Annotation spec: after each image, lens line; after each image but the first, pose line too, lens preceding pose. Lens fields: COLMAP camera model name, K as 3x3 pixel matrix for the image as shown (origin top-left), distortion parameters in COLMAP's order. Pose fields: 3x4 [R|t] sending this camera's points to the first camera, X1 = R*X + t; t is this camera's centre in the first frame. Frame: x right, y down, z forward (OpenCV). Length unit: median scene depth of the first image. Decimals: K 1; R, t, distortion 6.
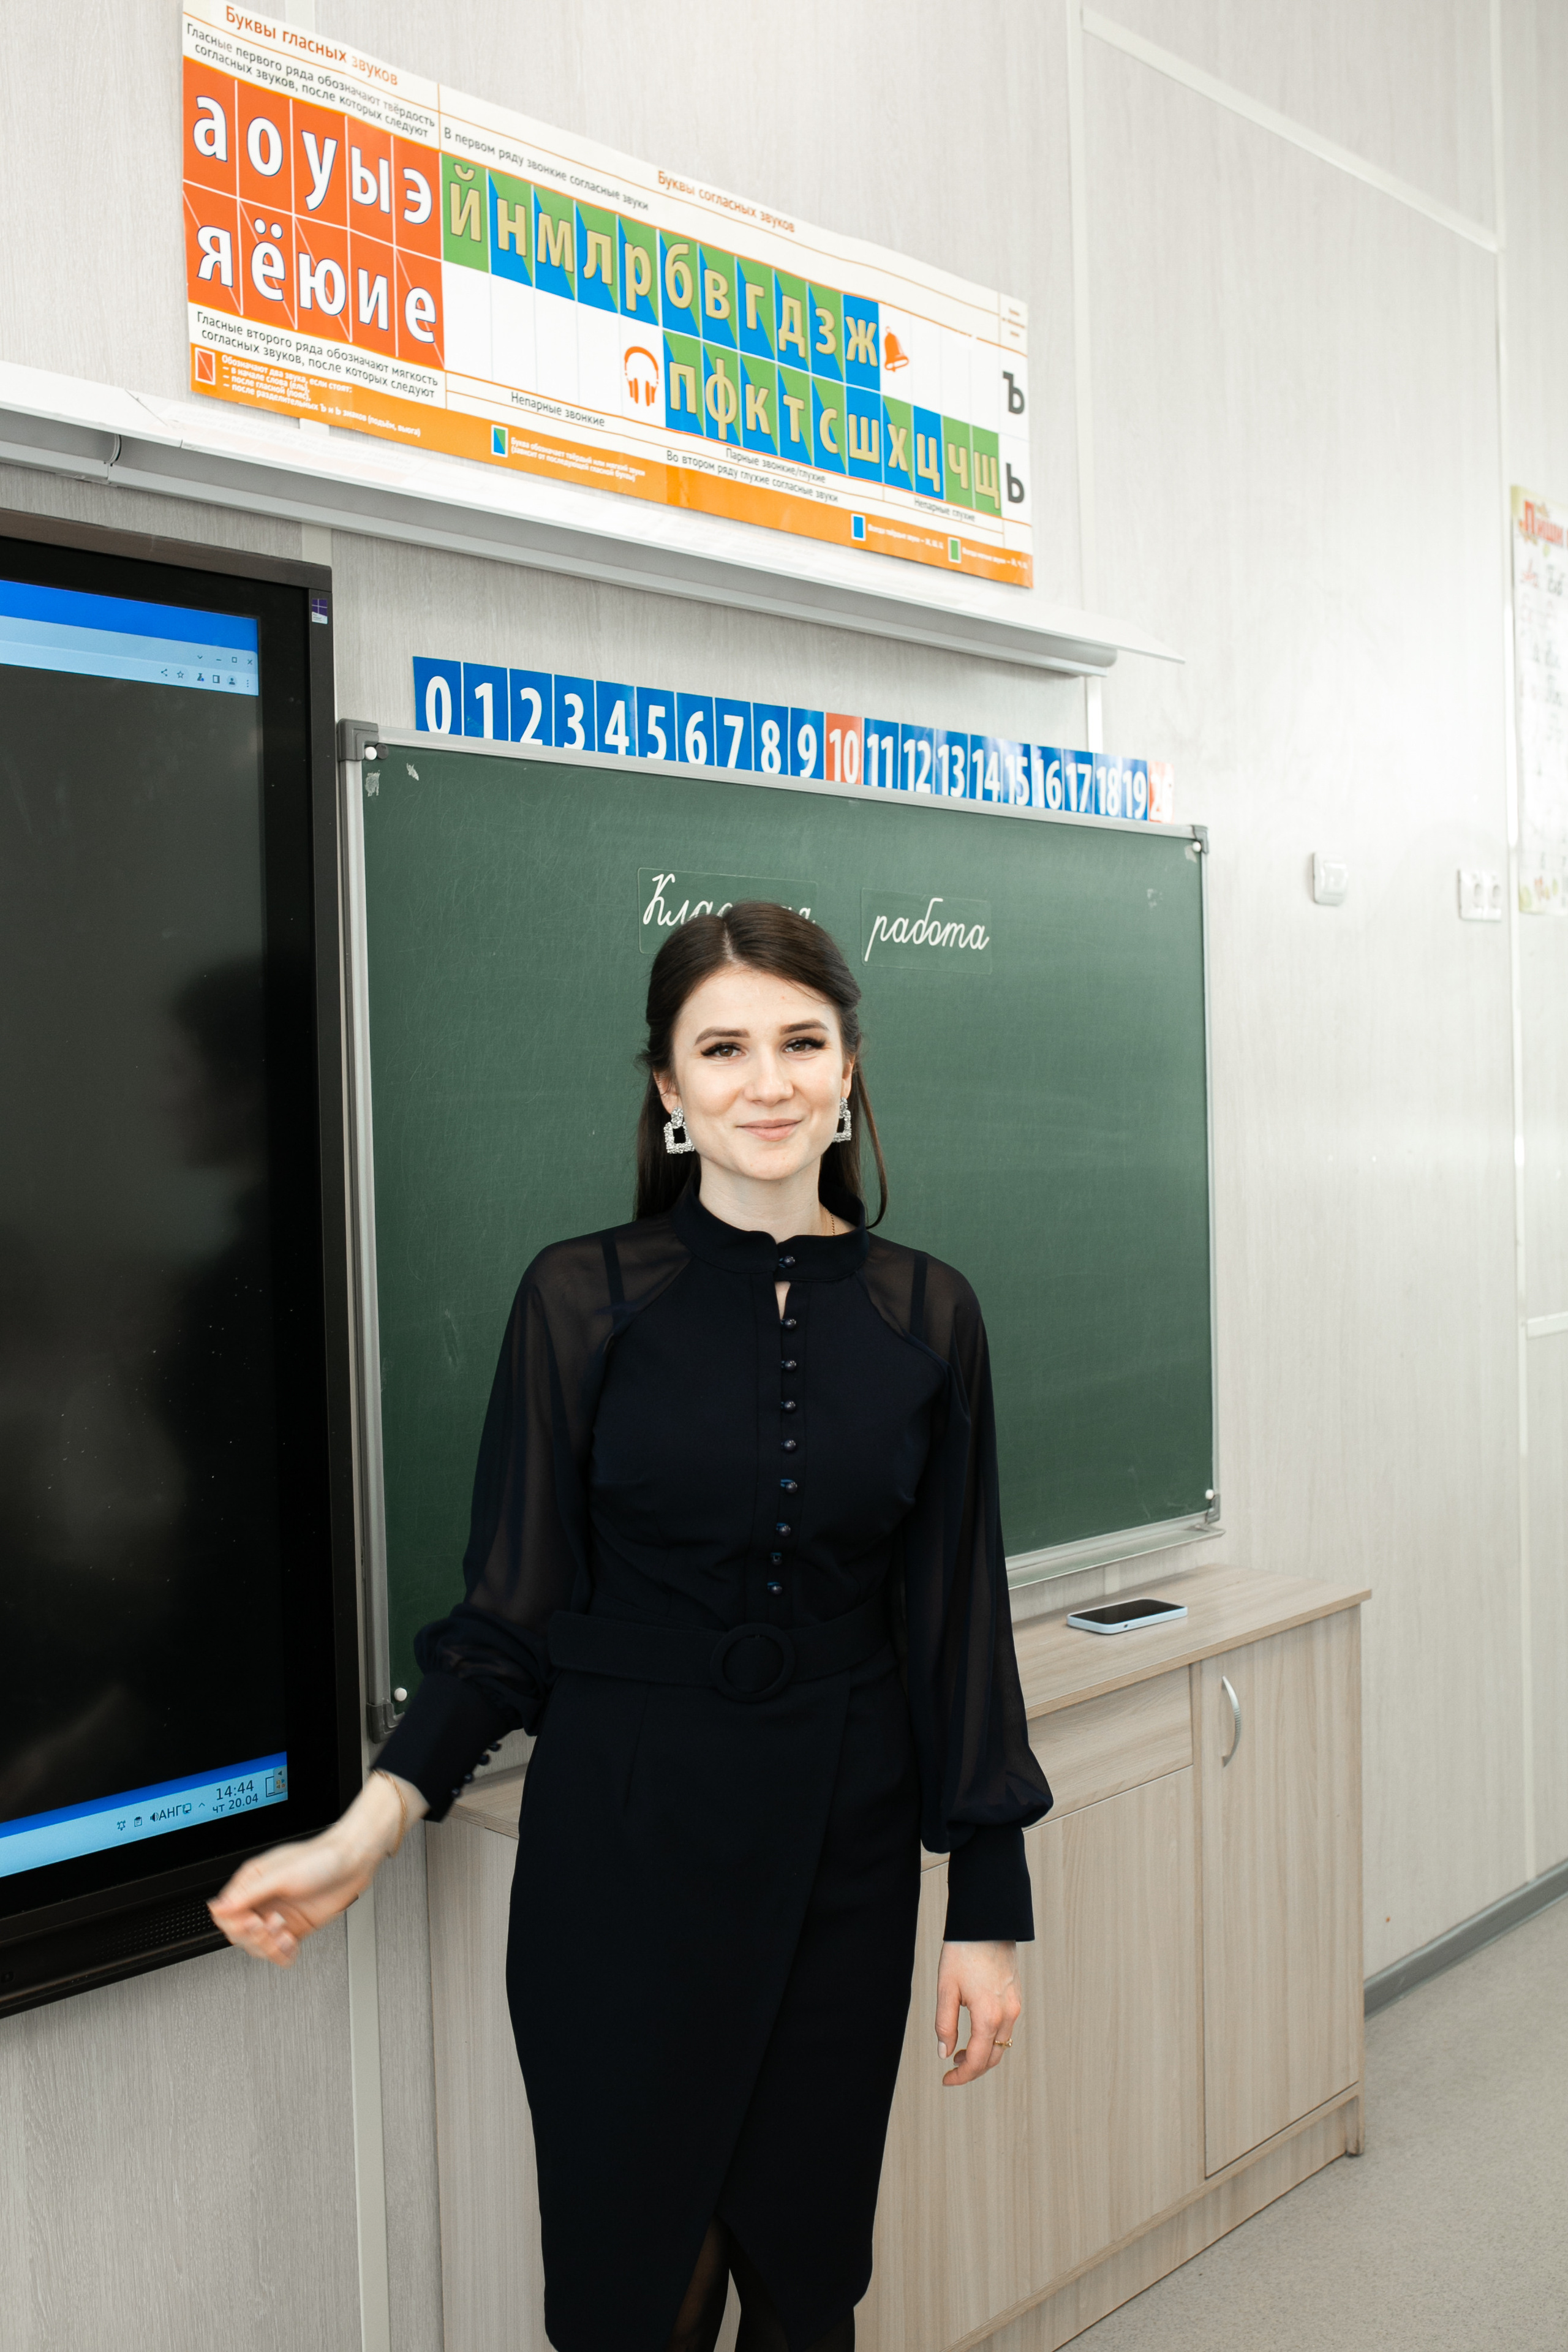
lens RADIAL K [[2308.9, 0, 789.5], [0, 2308.9, 1172.4], [0, 0, 1]] dist [-0.019019, 0.000000]
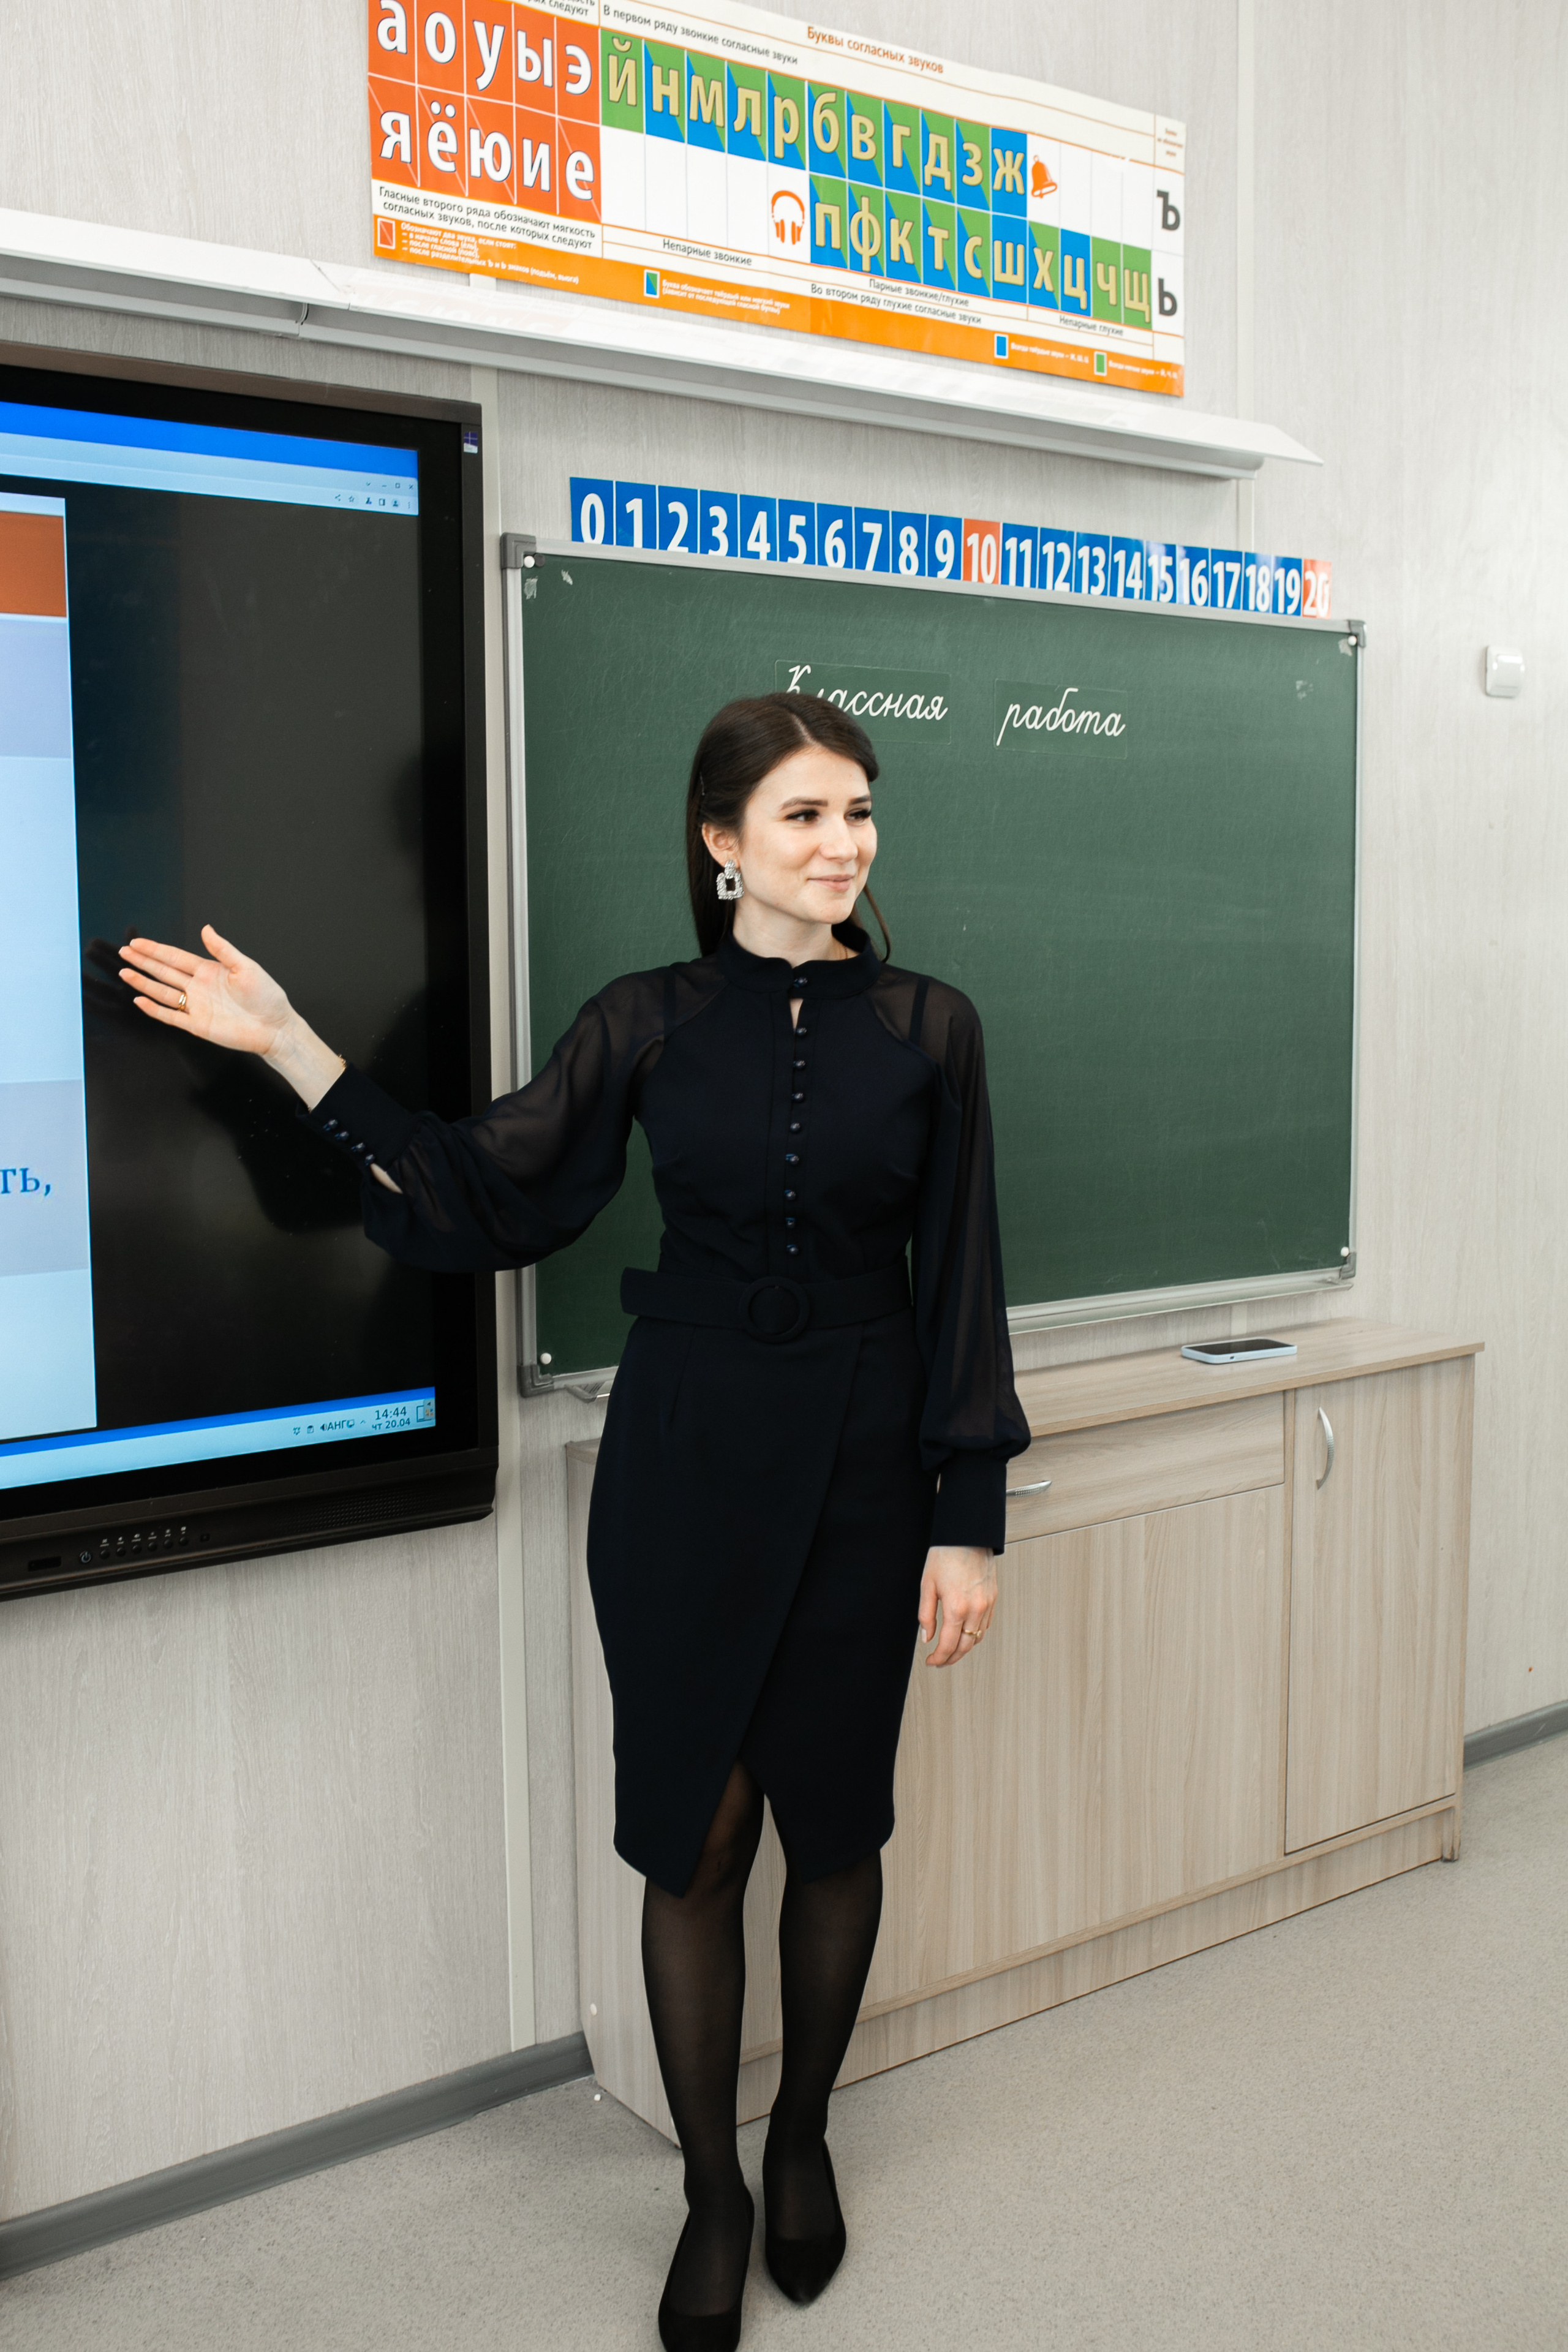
lens RADIAL K [[2421.7, 0, 780.0], [0, 2421.7, 1178.1], [0, 0, 1]] dist [-0.016897, 0.000000]
pose [[0.982842, 0.031256, -0.181779, 0.158392], [-0.018176, 0.997153, 0.073181, 0.034482], [0.183549, -0.068622, 0.980612, -0.183944]]
